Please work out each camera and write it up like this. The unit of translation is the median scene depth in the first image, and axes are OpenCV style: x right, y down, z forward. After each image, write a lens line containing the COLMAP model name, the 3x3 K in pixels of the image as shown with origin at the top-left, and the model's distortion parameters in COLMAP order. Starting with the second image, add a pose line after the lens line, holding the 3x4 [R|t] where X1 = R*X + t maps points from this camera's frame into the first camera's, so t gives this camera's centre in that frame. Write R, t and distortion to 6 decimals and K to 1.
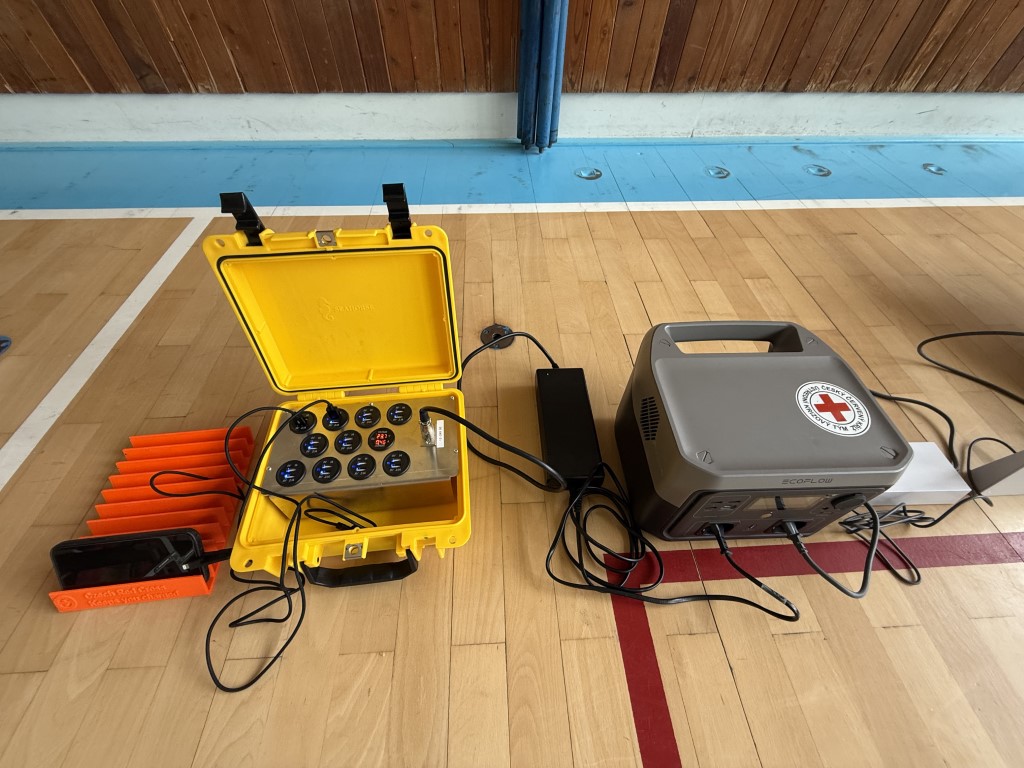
lens RADIAL K [[409.7, 0, 511.3], [0, 409.7, 383.7], [0, 0, 1]] dist [-0.000951, -0.000076]
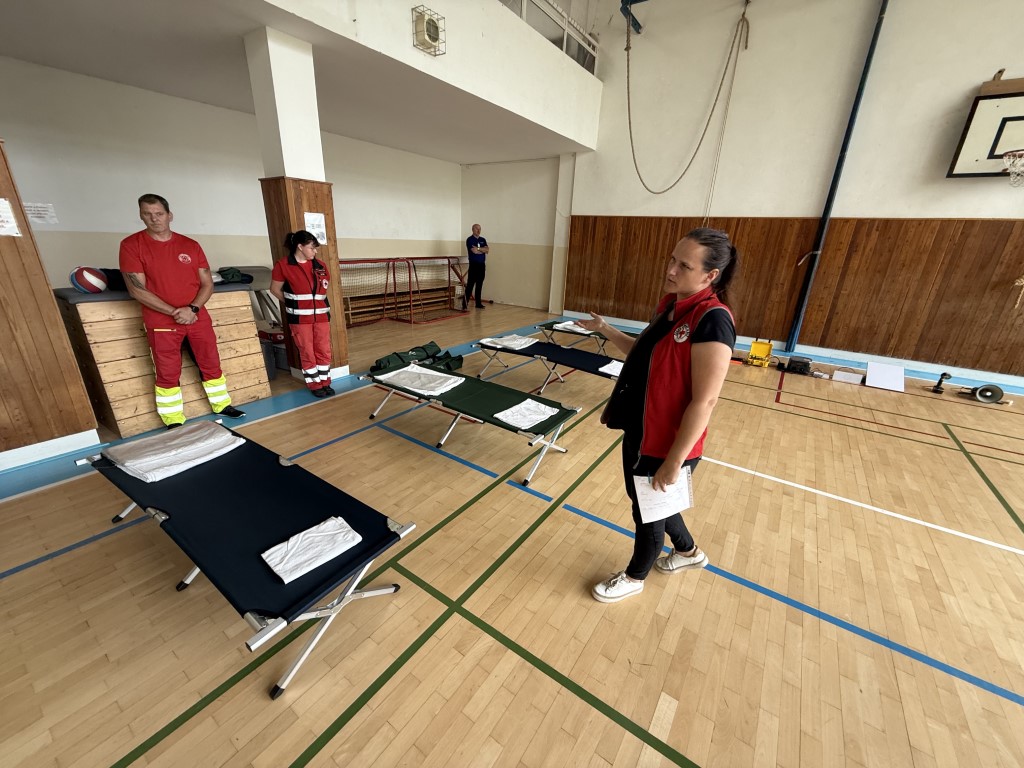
lens RADIAL K [[409.7, 0, 510.9], [0, 409.7, 385.7], [0, 0, 1]] dist [-0.000951, -0.000076]
pose [[0.784873, 0.224247, -0.577657, 0.388335], [-0.495595, 0.786764, -0.367951, 3.330297], [0.371967, 0.575079, 0.728646, -3.731089]]
